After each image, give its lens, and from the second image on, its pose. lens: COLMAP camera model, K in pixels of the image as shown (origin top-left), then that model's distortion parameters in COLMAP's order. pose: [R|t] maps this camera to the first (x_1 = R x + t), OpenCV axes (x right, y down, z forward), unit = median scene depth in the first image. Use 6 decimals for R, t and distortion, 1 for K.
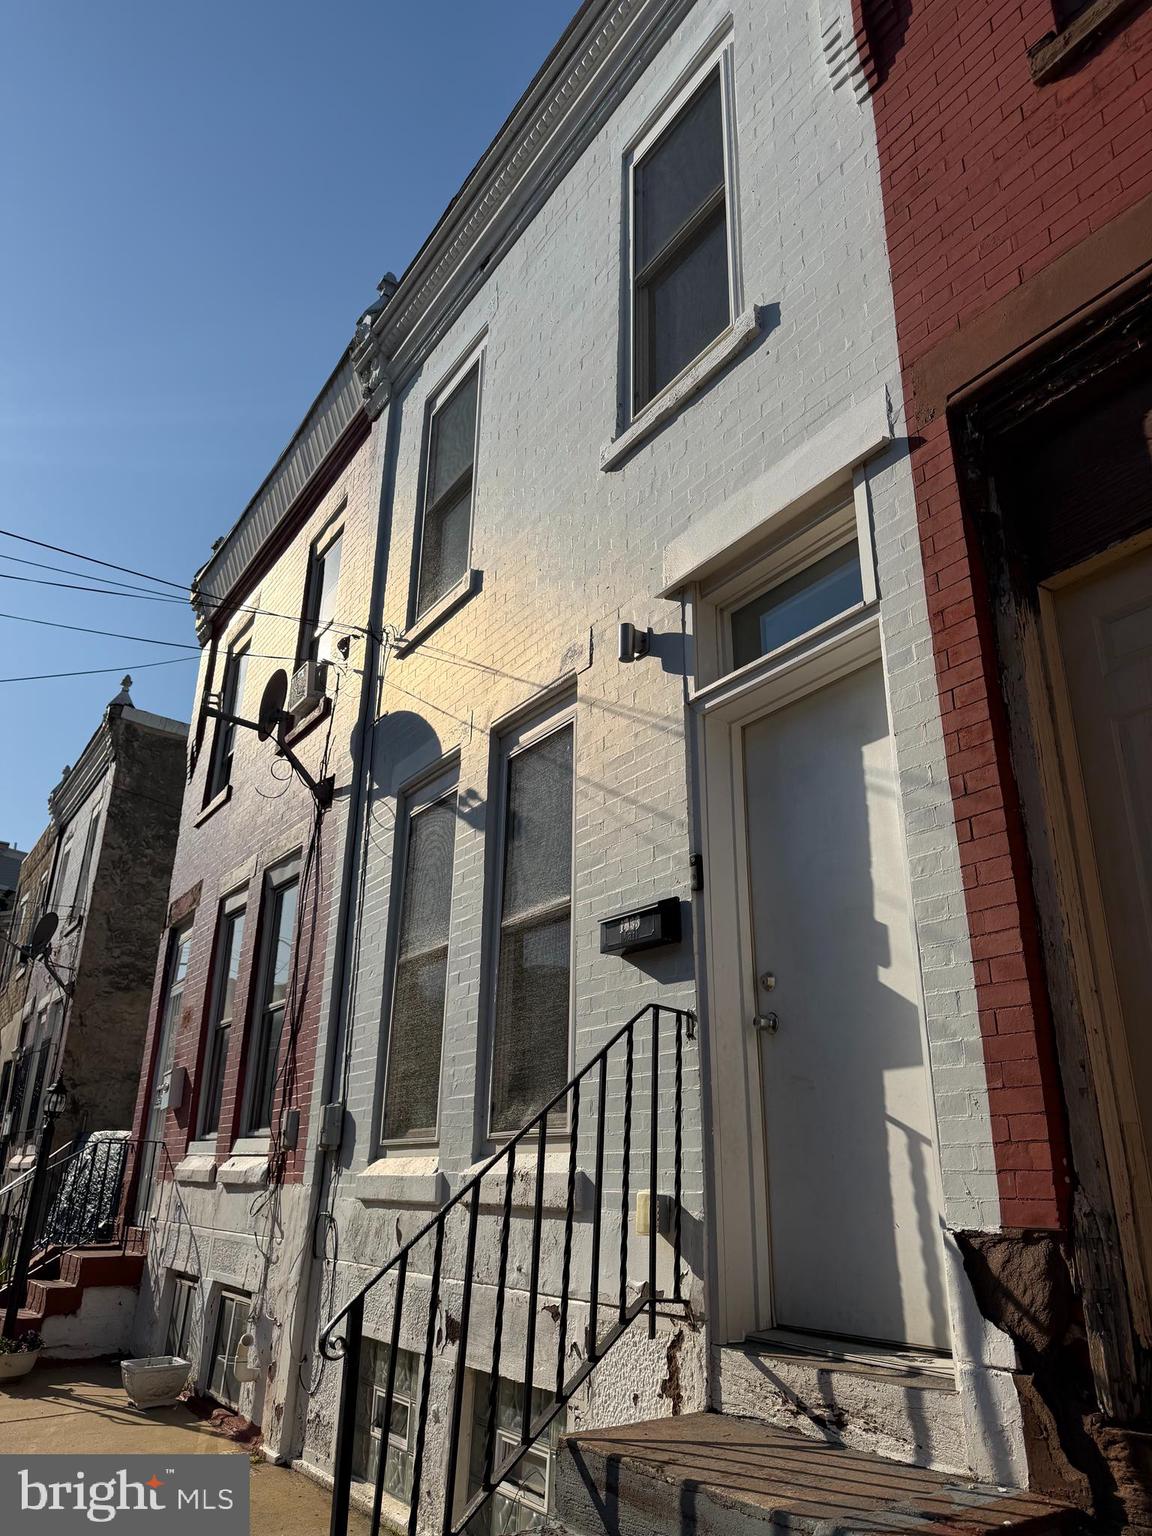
lens RADIAL K [[1080.2, 0, 582.9], [0, 1080.2, 764.0], [0, 0, 1]] dist [0.027922, -0.030095]
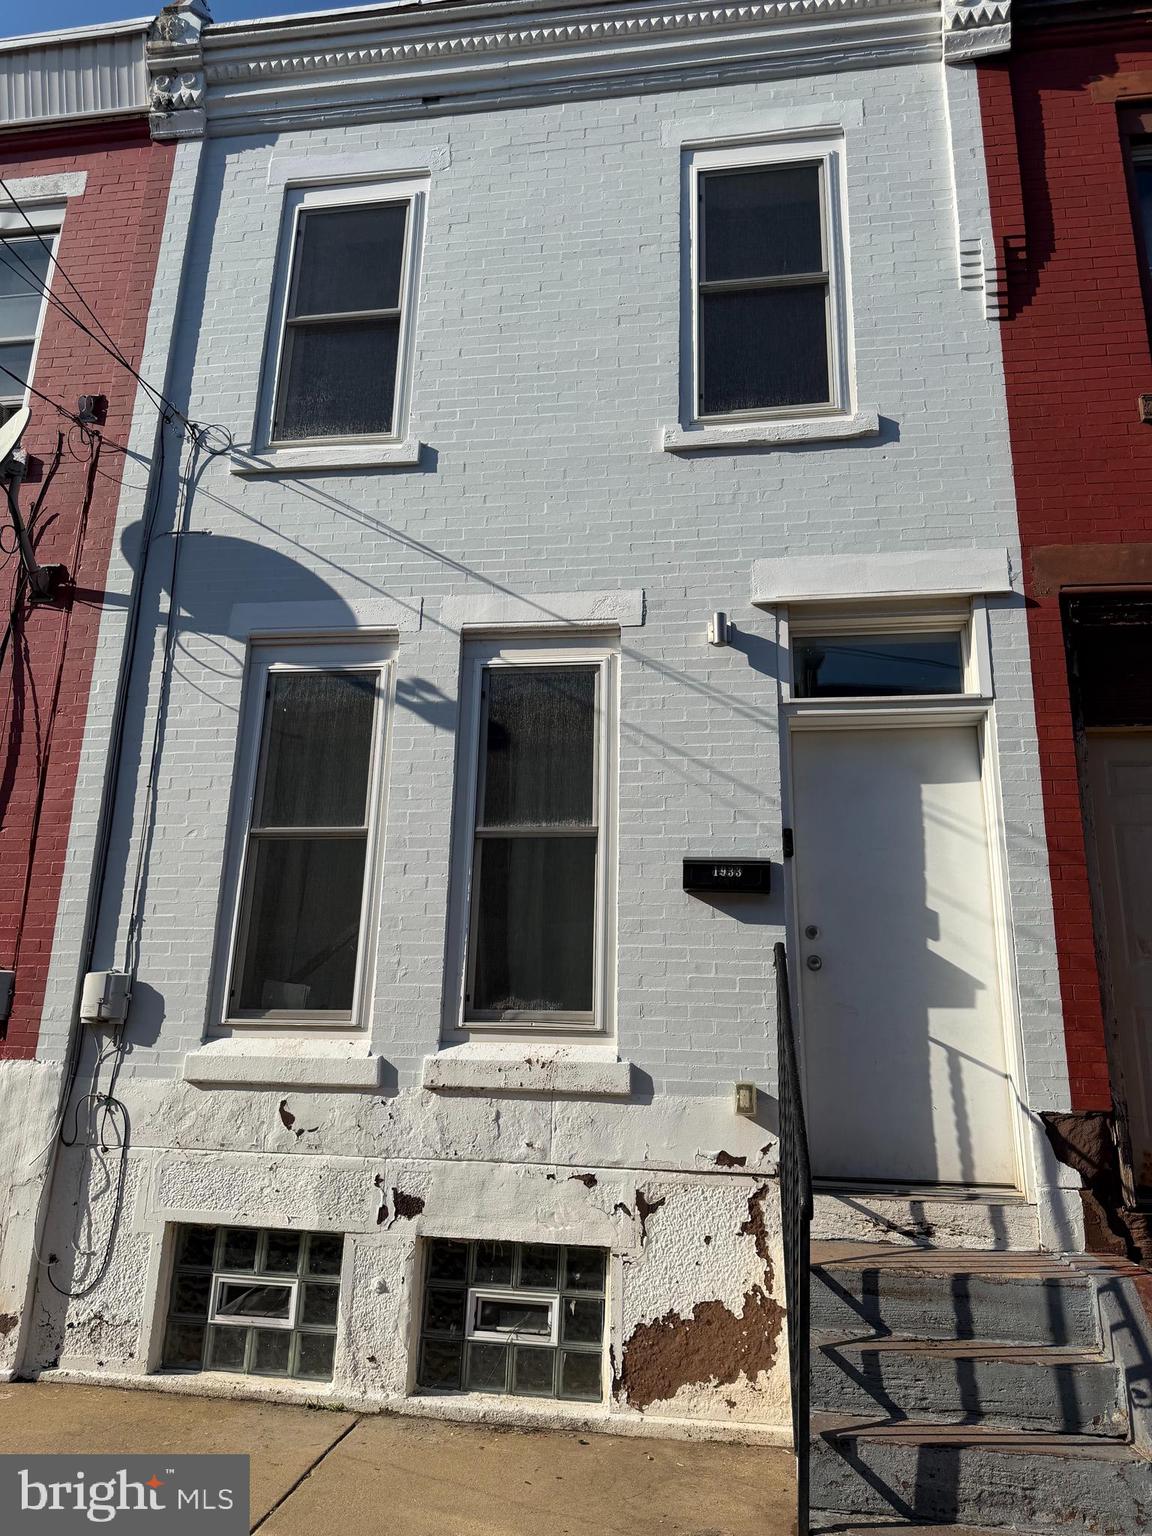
lens RADIAL K [[1080.2, 0, 560.4], [0, 1080.2, 768.5], [0, 0, 1]] dist [0.027922, -0.030095]
pose [[0.676045, 0.206340, 0.707381, -1.180080], [-0.285412, 0.958381, -0.006787, 0.120259], [-0.679340, -0.197306, 0.706800, 0.351089]]
